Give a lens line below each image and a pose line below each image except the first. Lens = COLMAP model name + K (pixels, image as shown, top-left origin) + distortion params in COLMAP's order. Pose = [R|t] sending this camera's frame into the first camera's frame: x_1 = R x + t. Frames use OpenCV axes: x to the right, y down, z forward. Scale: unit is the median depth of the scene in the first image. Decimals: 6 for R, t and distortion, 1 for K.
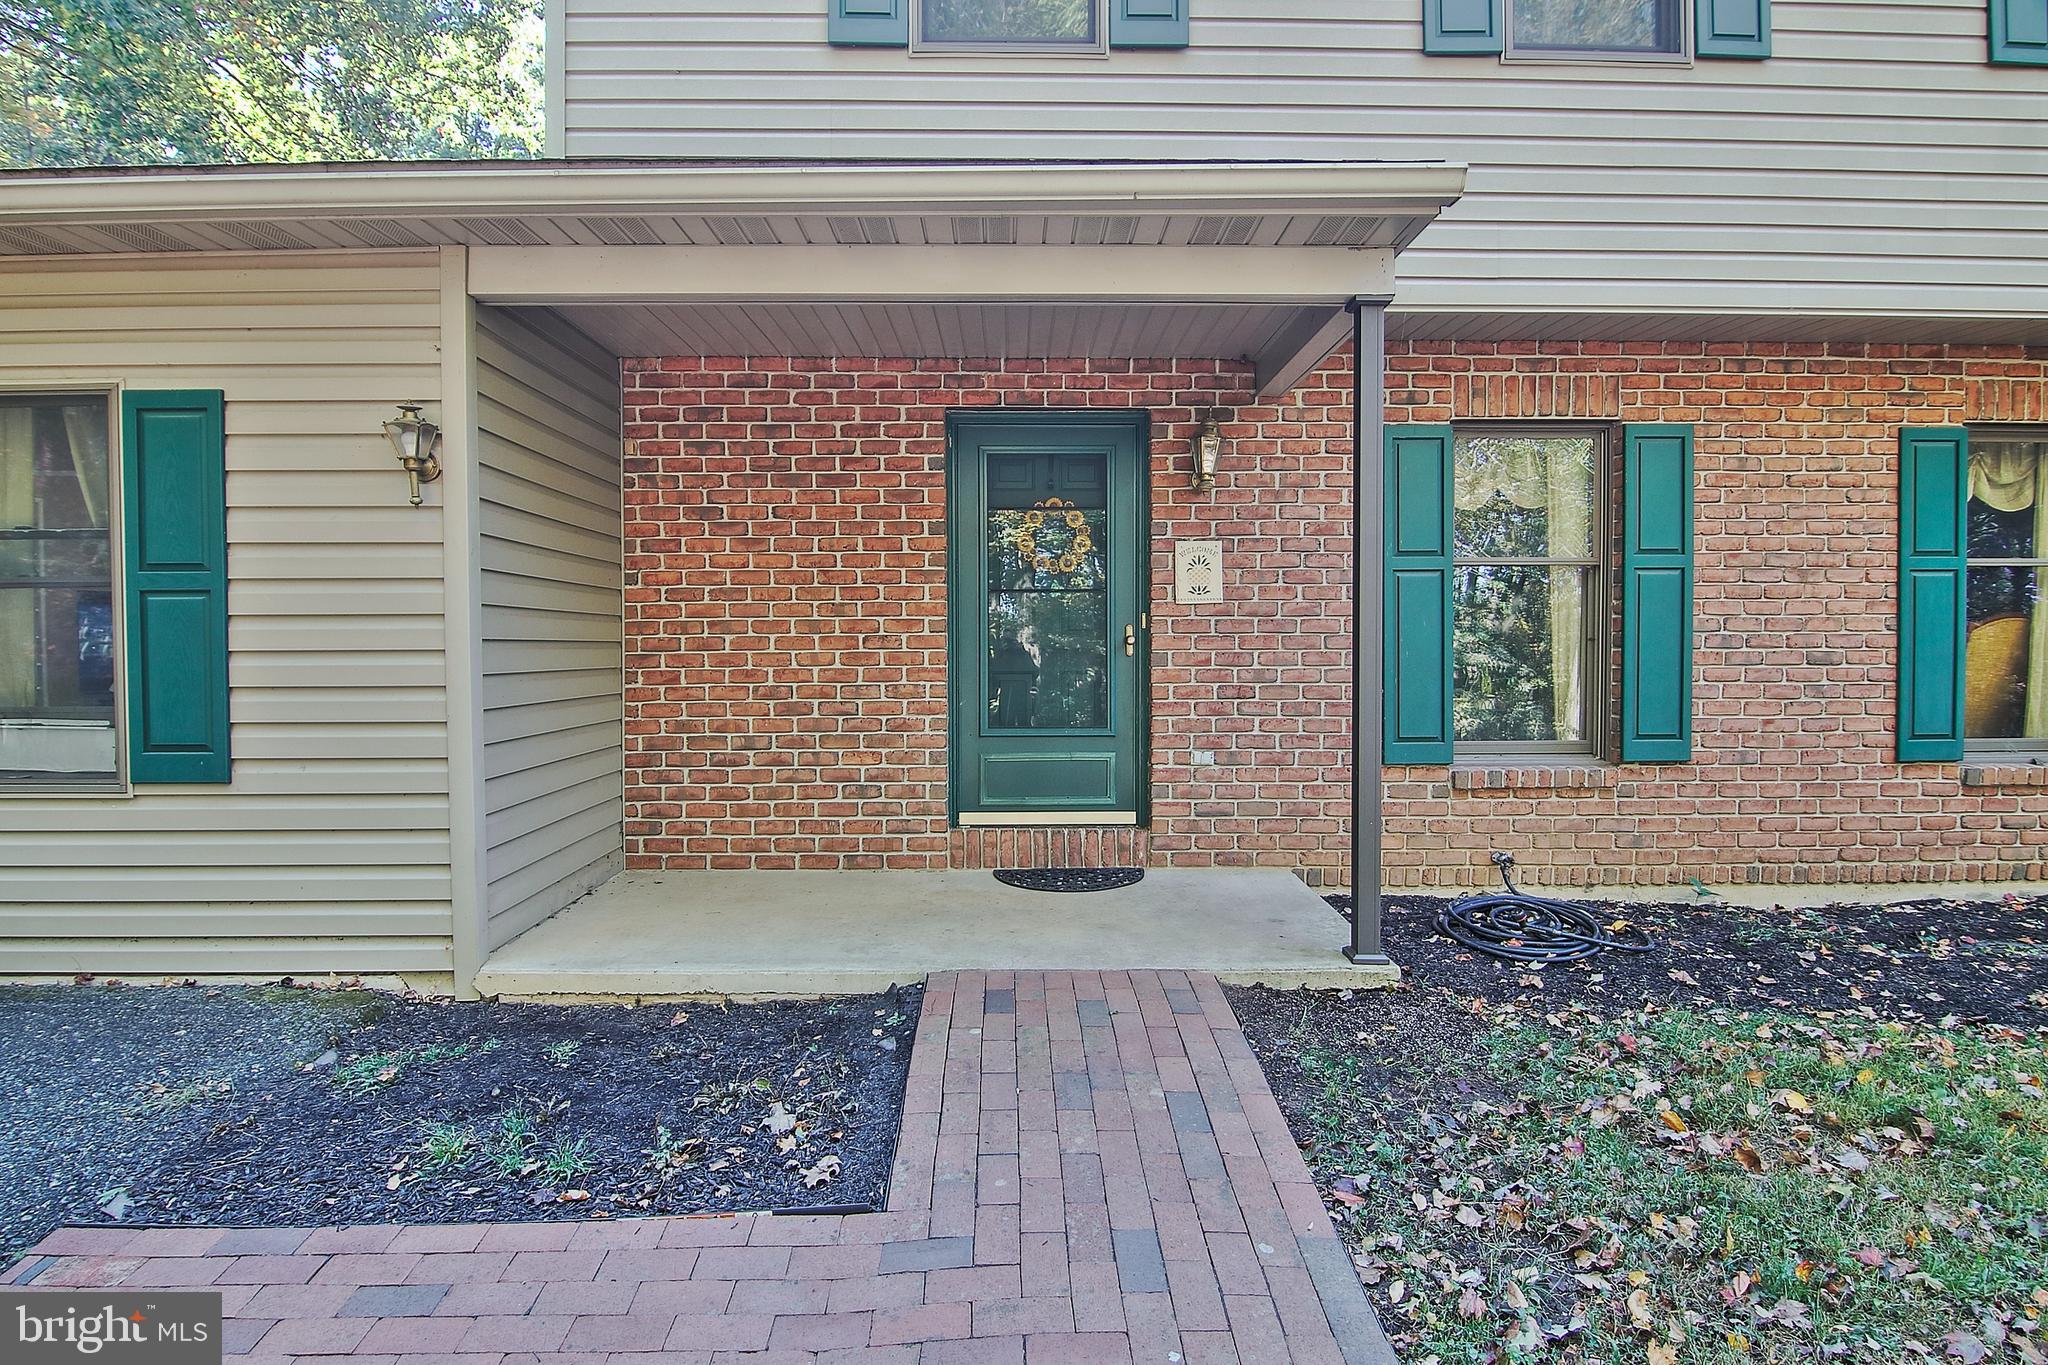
lens RADIAL K [[1036.3, 0, 1022.7], [0, 1036.3, 671.7], [0, 0, 1]] dist [-0.002257, -0.013864]
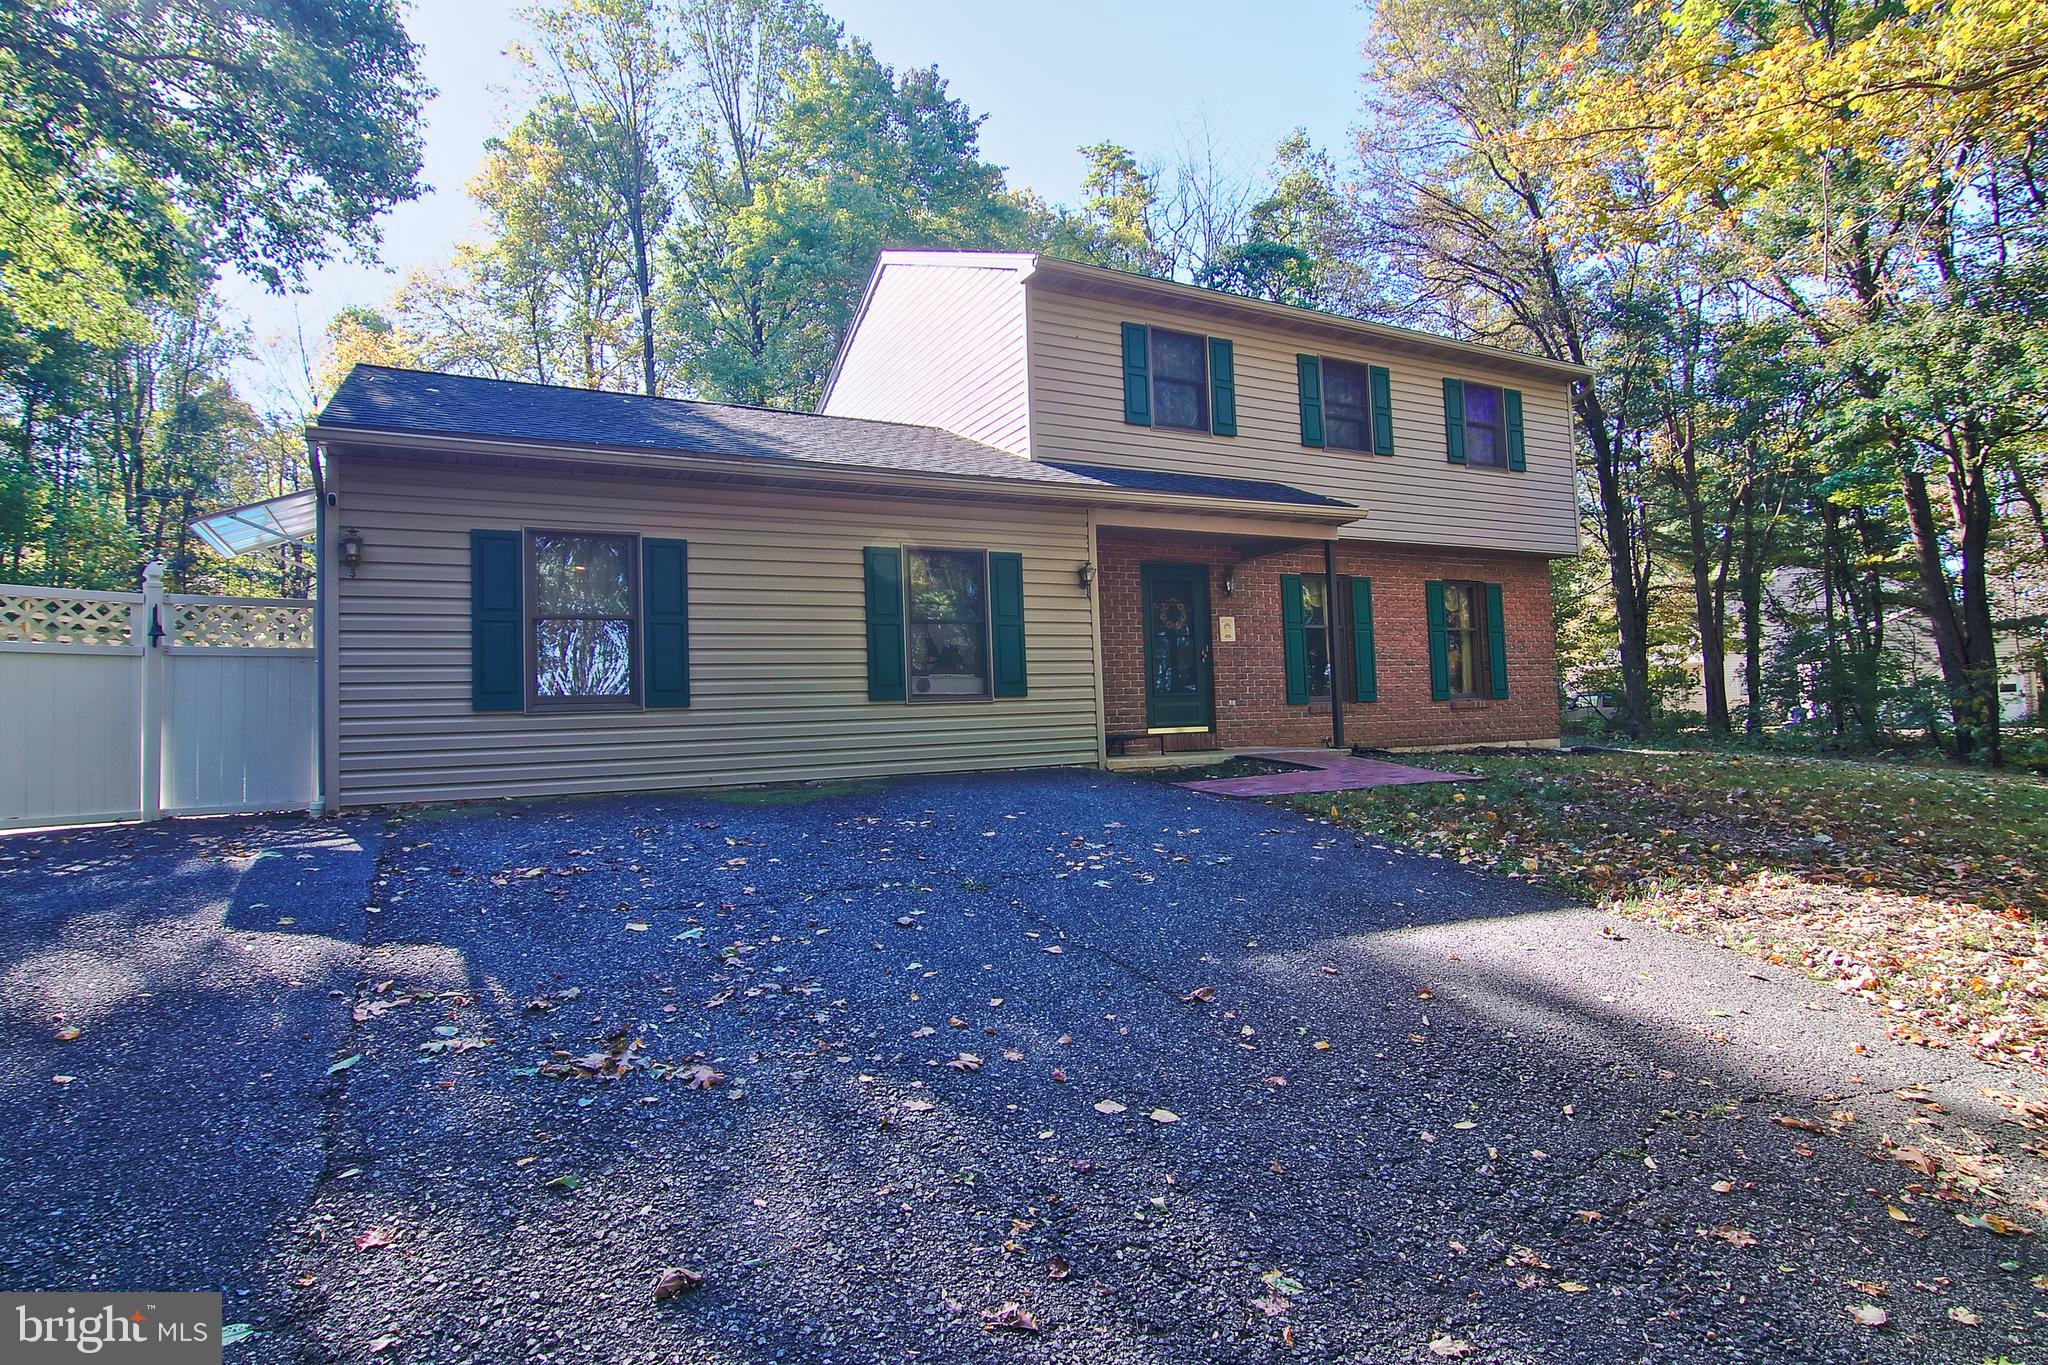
lens RADIAL K [[1036.3, 0, 1022.7], [0, 1036.3, 671.7], [0, 0, 1]] dist [-0.002257, -0.013864]
pose [[0.892786, -0.005395, 0.450448, -1.413788], [0.043170, 0.996351, -0.073631, 0.171846], [-0.448407, 0.085182, 0.889761, -1.011480]]
